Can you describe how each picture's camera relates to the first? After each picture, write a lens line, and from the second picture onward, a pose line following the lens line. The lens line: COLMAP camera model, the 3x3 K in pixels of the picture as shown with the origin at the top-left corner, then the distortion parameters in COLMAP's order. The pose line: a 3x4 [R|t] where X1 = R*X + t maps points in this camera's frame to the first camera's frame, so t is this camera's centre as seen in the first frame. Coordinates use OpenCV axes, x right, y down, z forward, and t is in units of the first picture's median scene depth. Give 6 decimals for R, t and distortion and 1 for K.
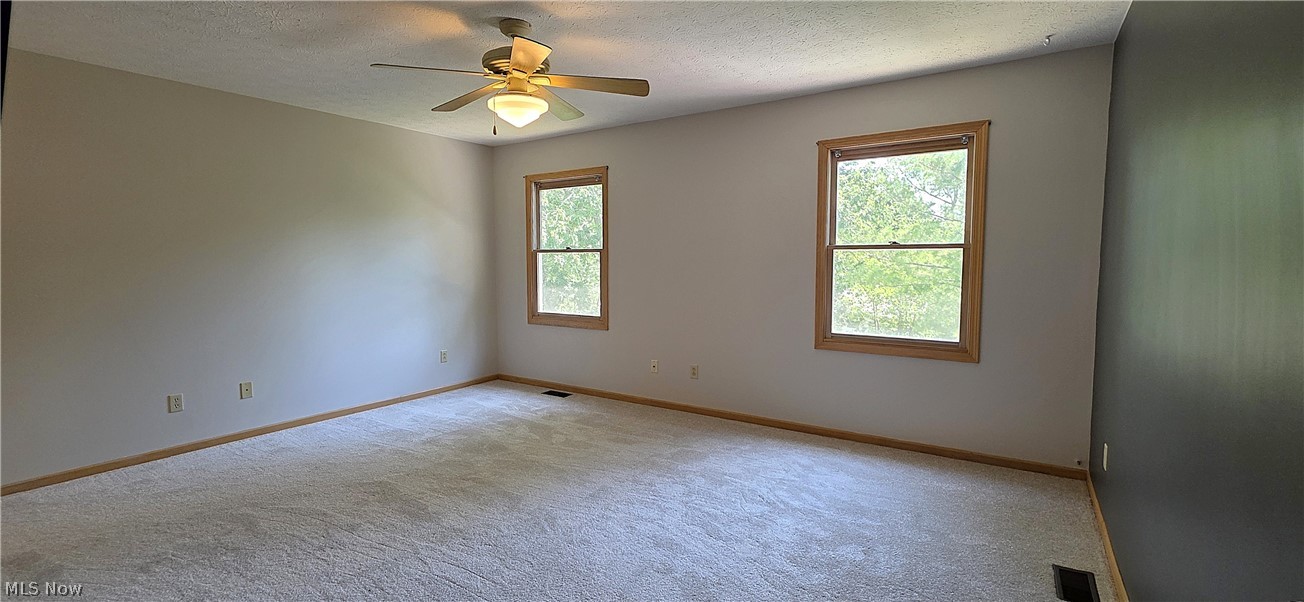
lens RADIAL K [[533.9, 0, 652.0], [0, 533.9, 301.0], [0, 0, 1]] dist [0.002094, 0.000146]
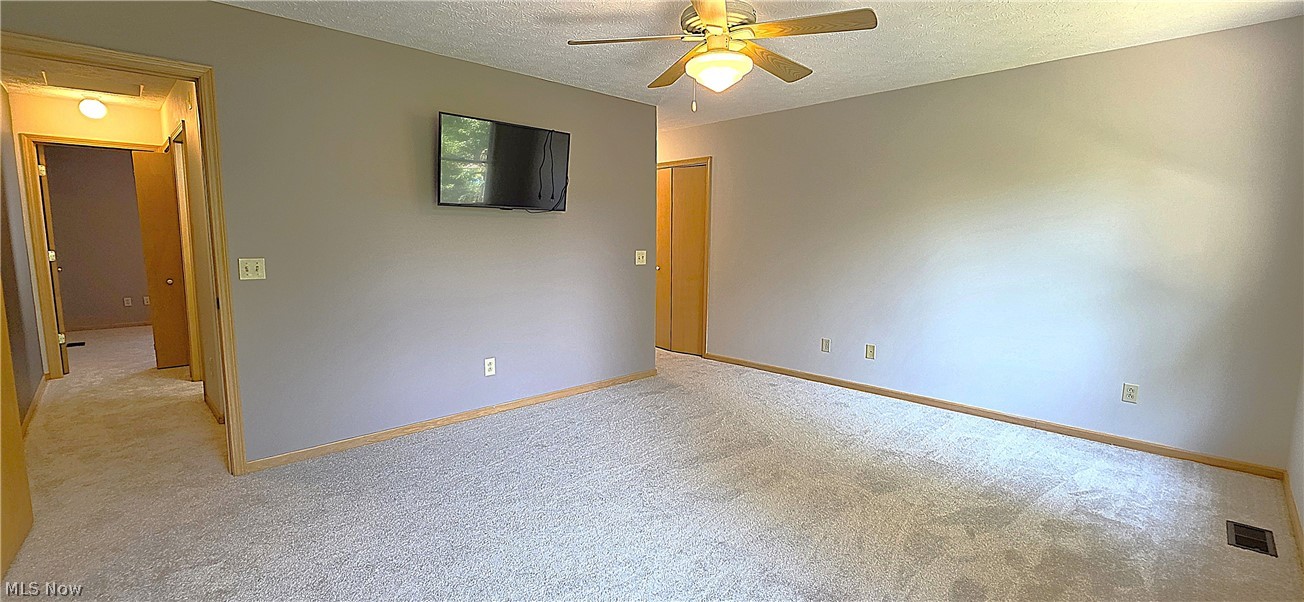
lens RADIAL K [[533.9, 0, 652.0], [0, 533.9, 301.0], [0, 0, 1]] dist [0.002094, 0.000146]
pose [[-0.187574, 0.116709, -0.975292, 0.438944], [-0.086409, 0.987106, 0.134742, -0.056000], [0.978442, 0.109548, -0.175070, 0.710727]]
